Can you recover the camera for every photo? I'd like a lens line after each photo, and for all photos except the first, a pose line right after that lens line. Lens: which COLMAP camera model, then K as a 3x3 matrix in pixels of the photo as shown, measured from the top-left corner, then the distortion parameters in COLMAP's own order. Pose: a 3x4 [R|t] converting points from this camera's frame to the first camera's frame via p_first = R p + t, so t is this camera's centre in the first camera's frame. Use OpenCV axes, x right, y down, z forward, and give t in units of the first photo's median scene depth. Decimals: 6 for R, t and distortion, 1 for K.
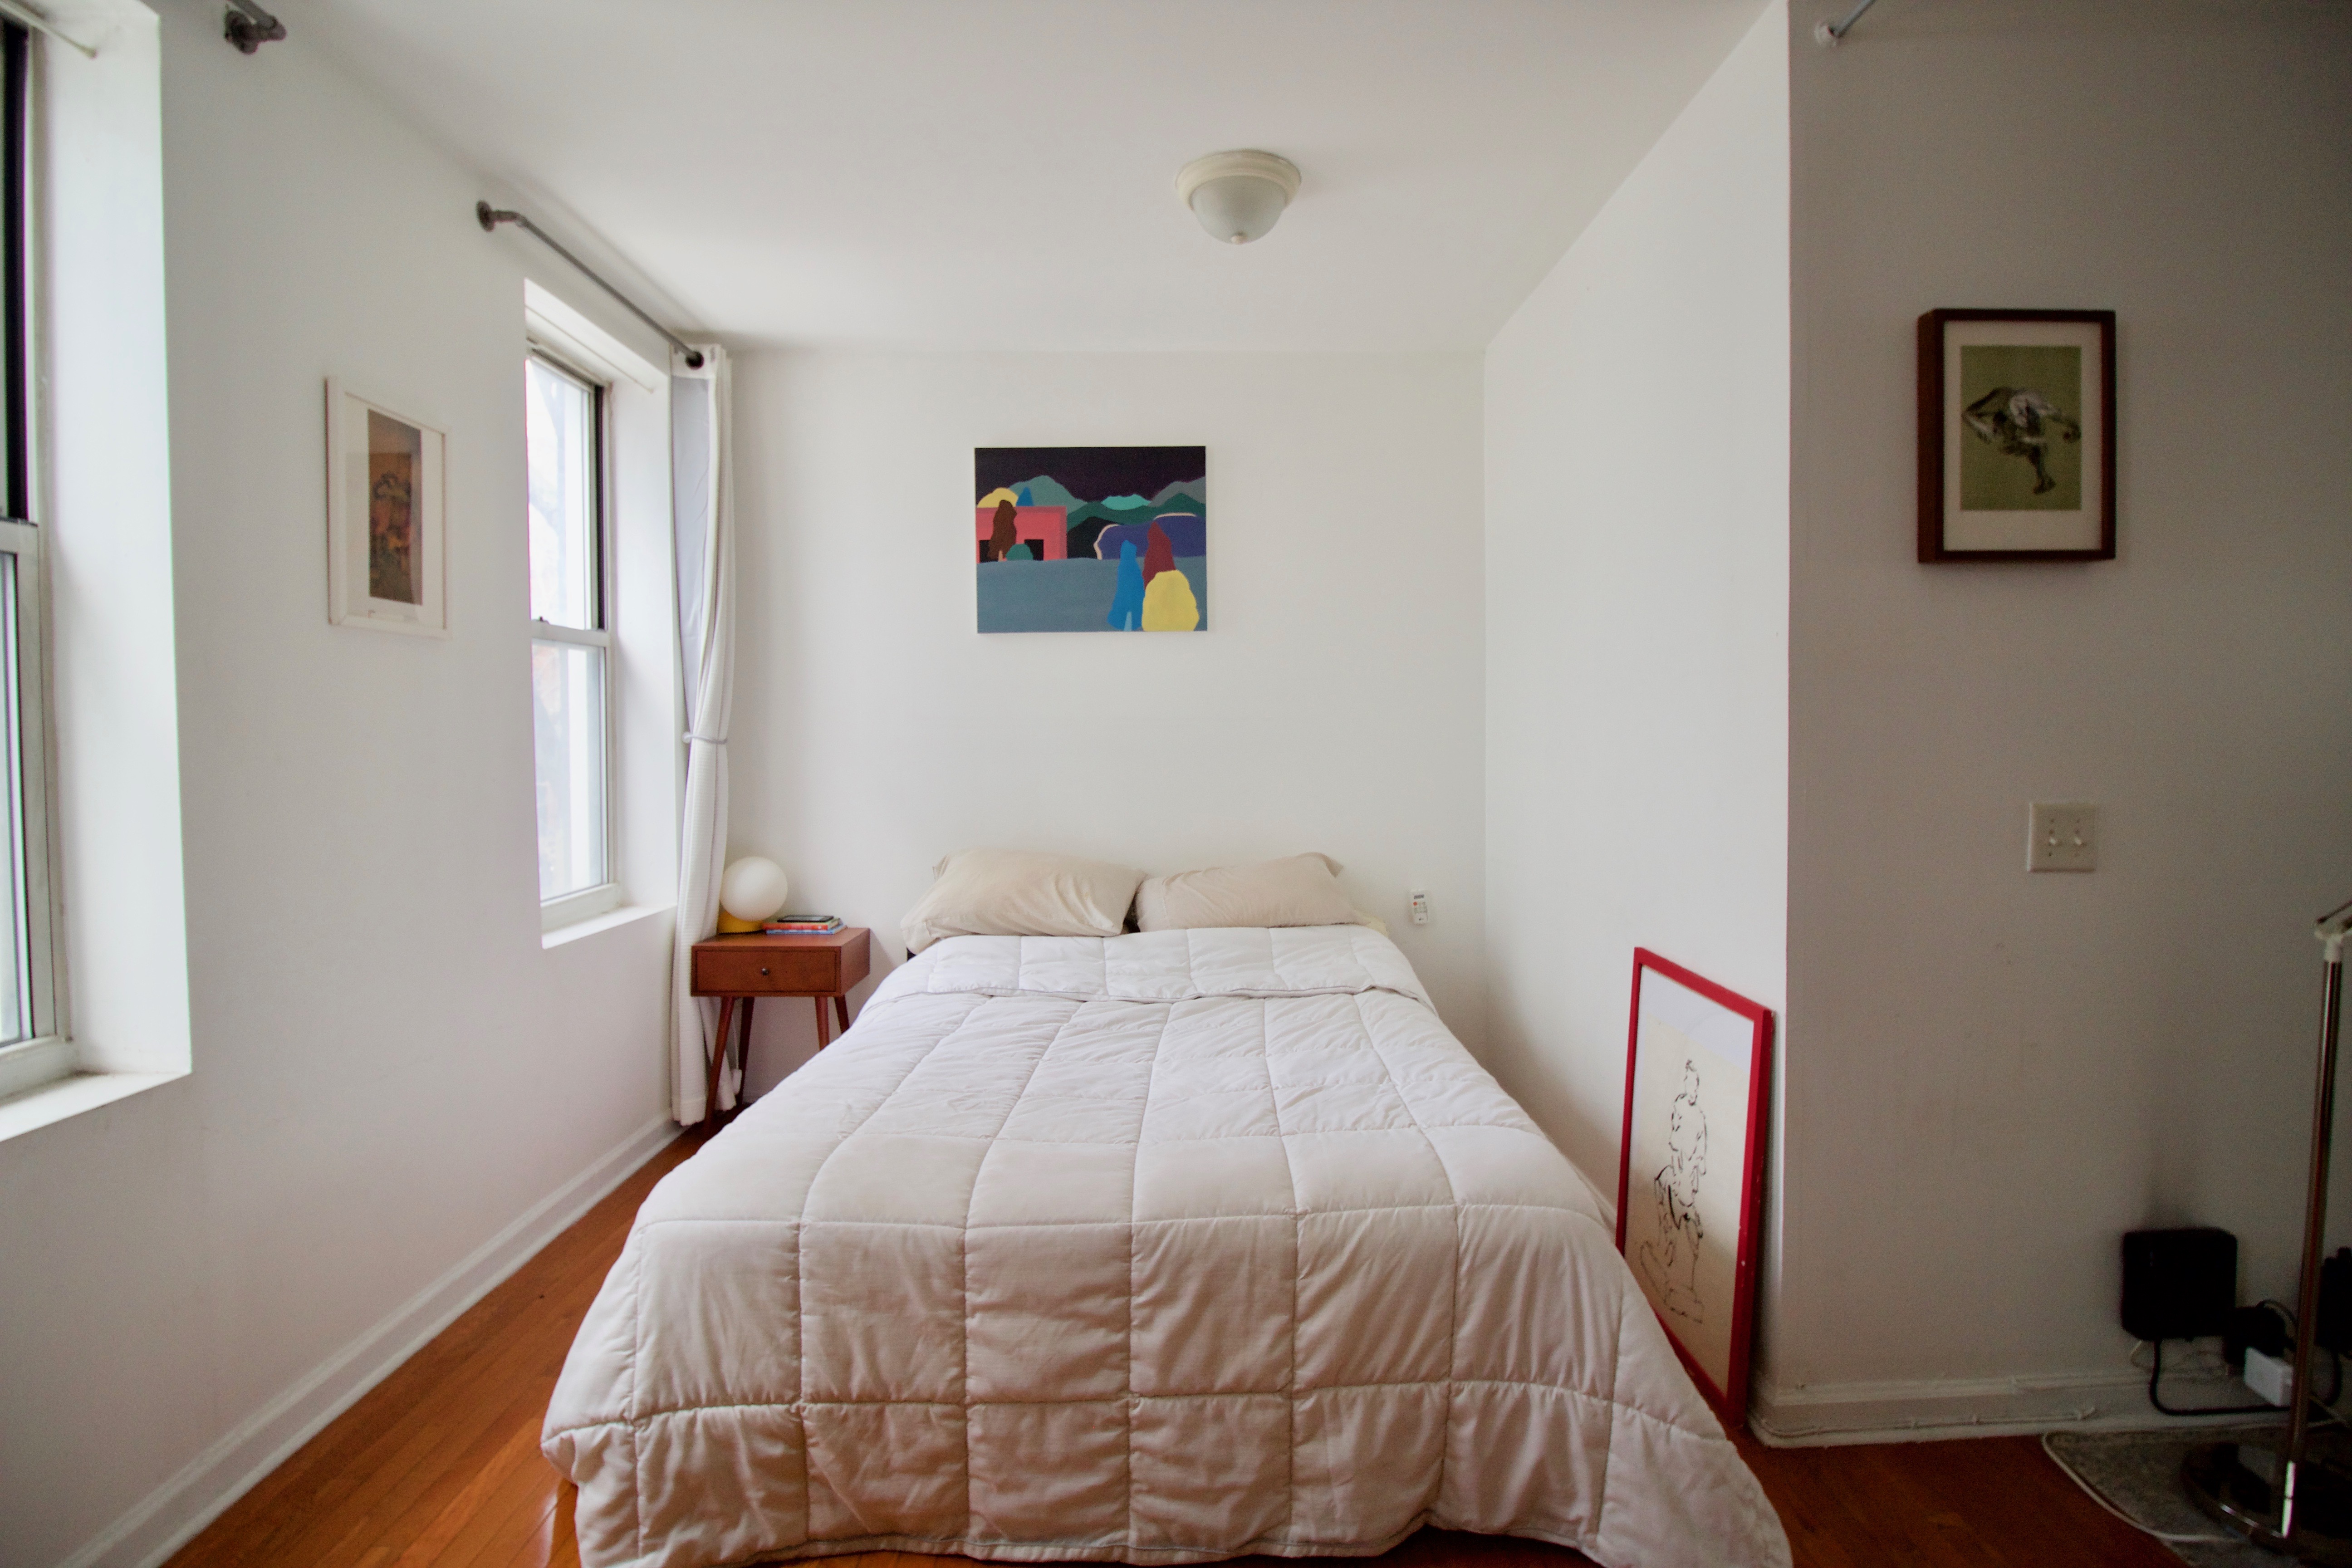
lens RADIAL K [[1092.0, 0, 1181.6], [0, 1092.0, 760.1], [0, 0, 1]] dist [0.001908, -0.014889]
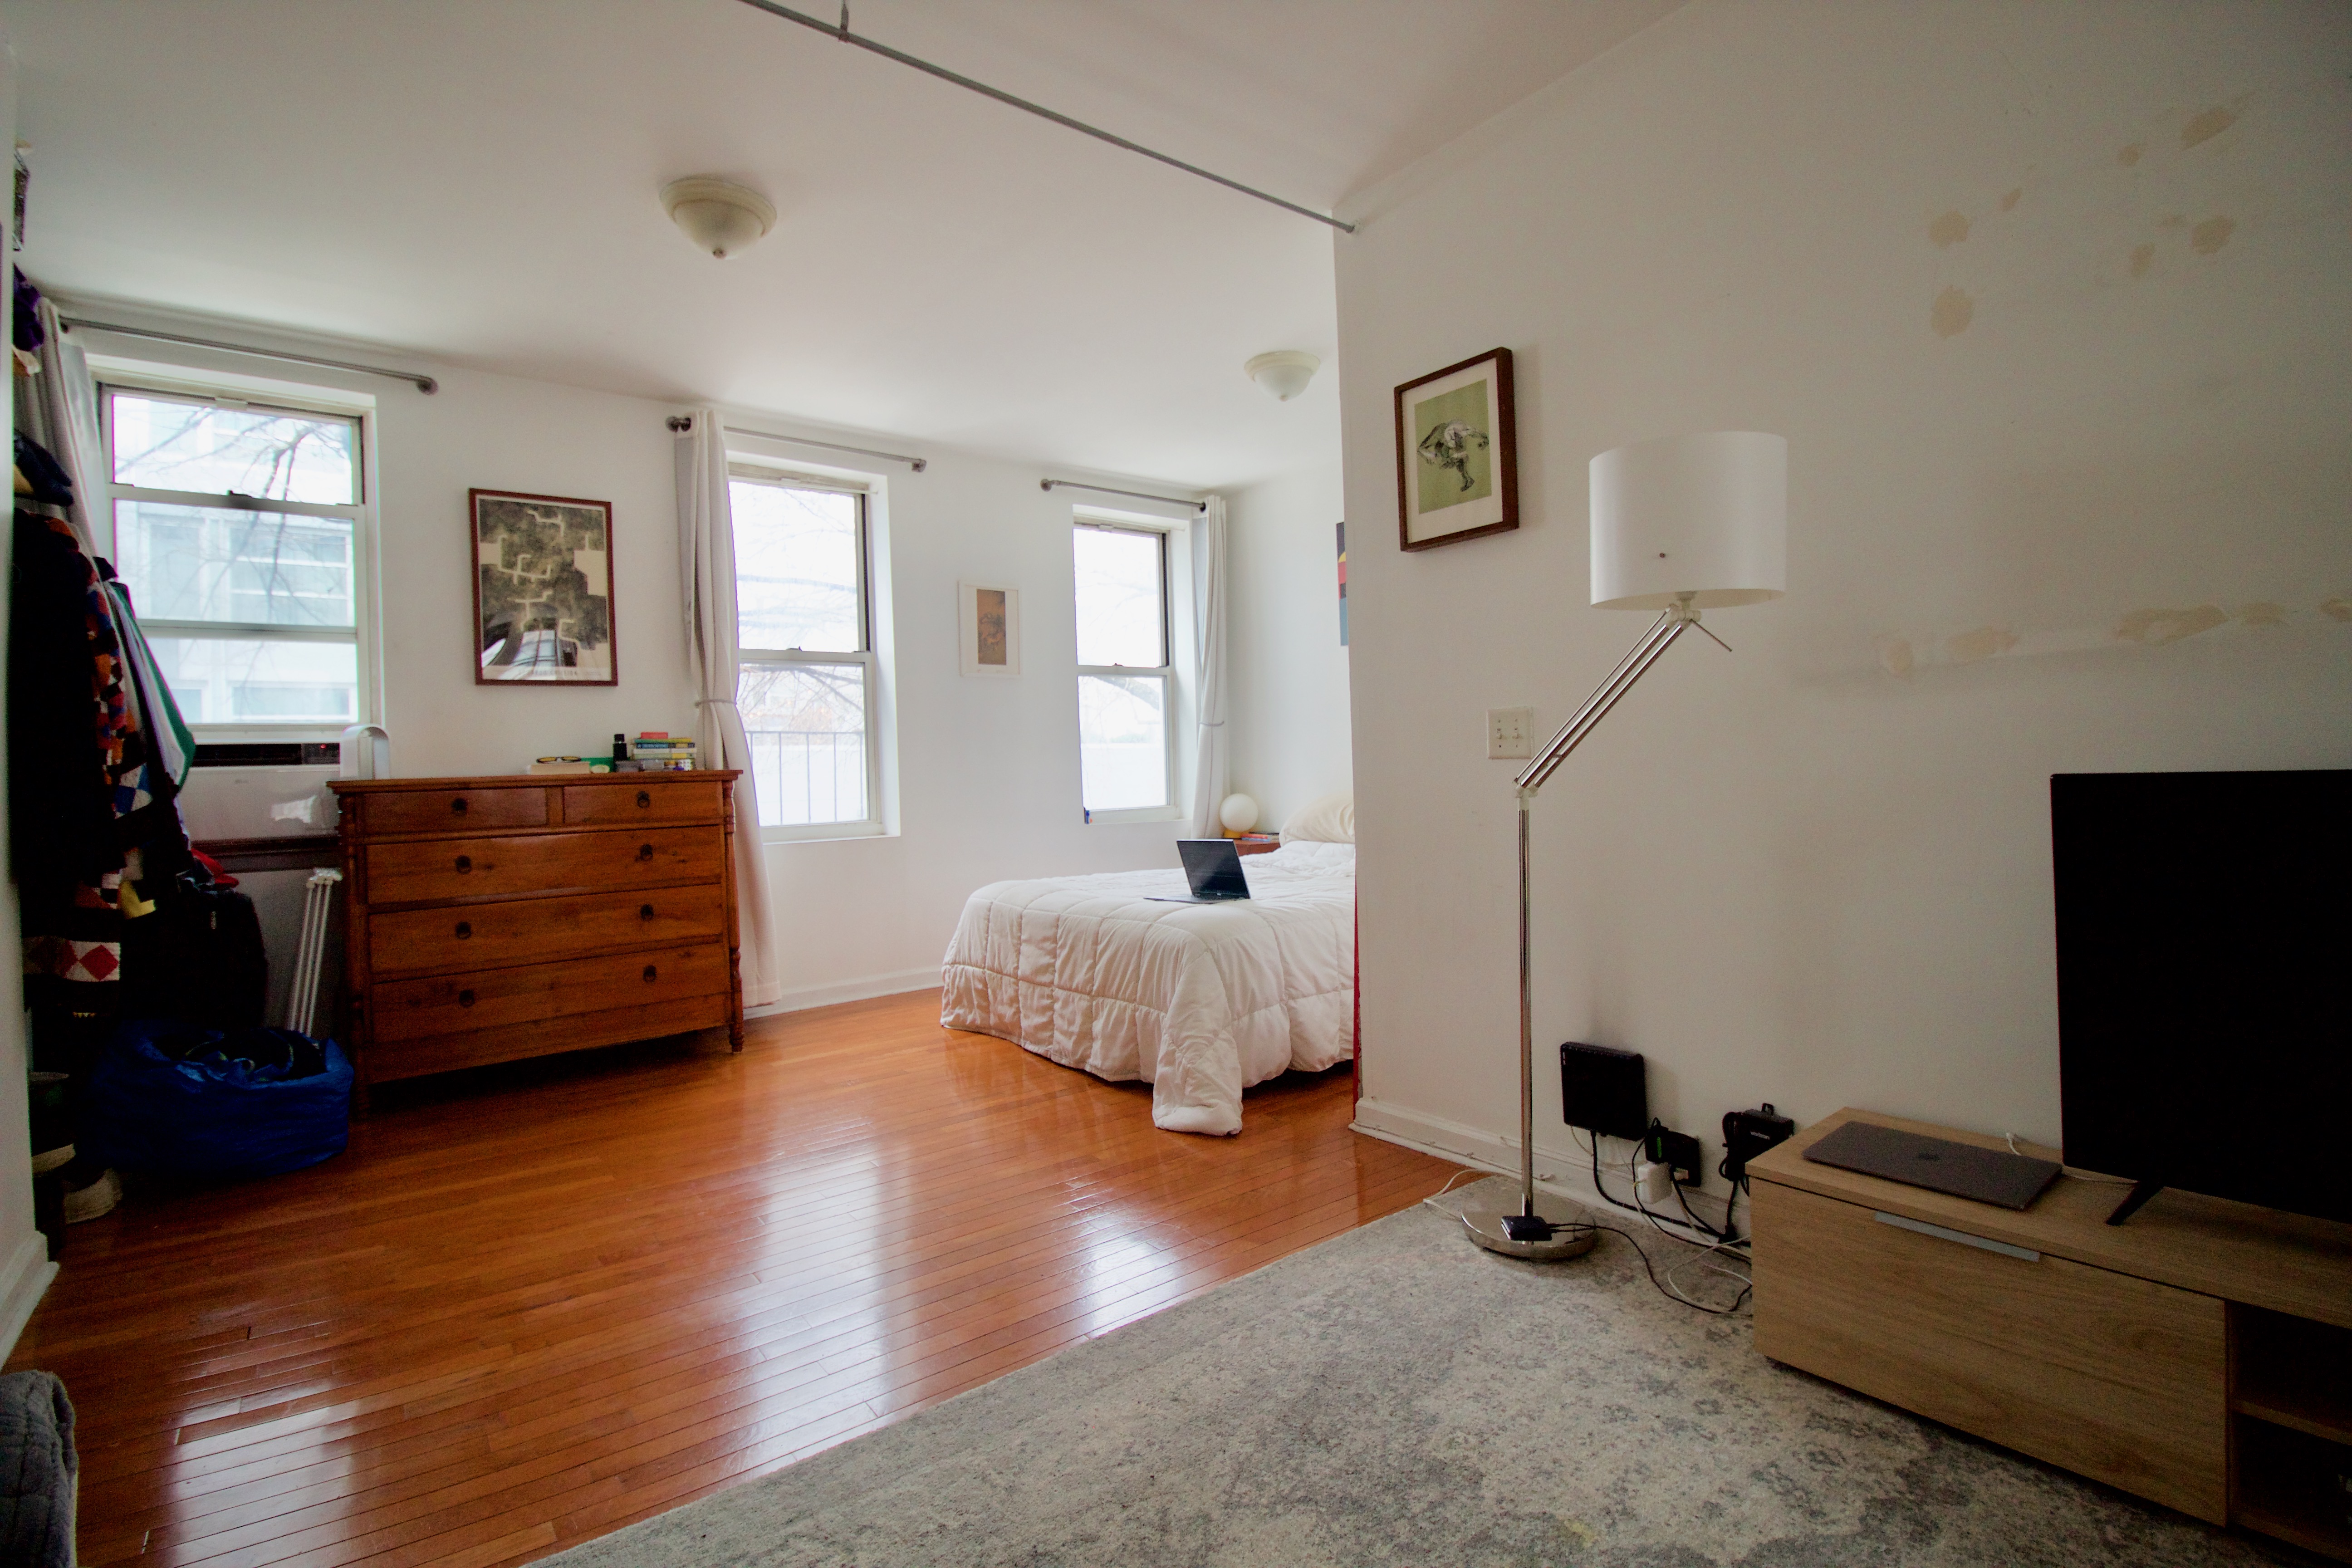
lens RADIAL K [[1092.0, 0, 1181.6], [0, 1092.0, 760.1], [0, 0, 1]] dist [0.001908, -0.014889]
pose [[0.605998, -0.017657, -0.795270, 1.935029], [0.003897, 0.999808, -0.019229, 0.151752], [0.795457, 0.008553, 0.605950, -0.179026]]
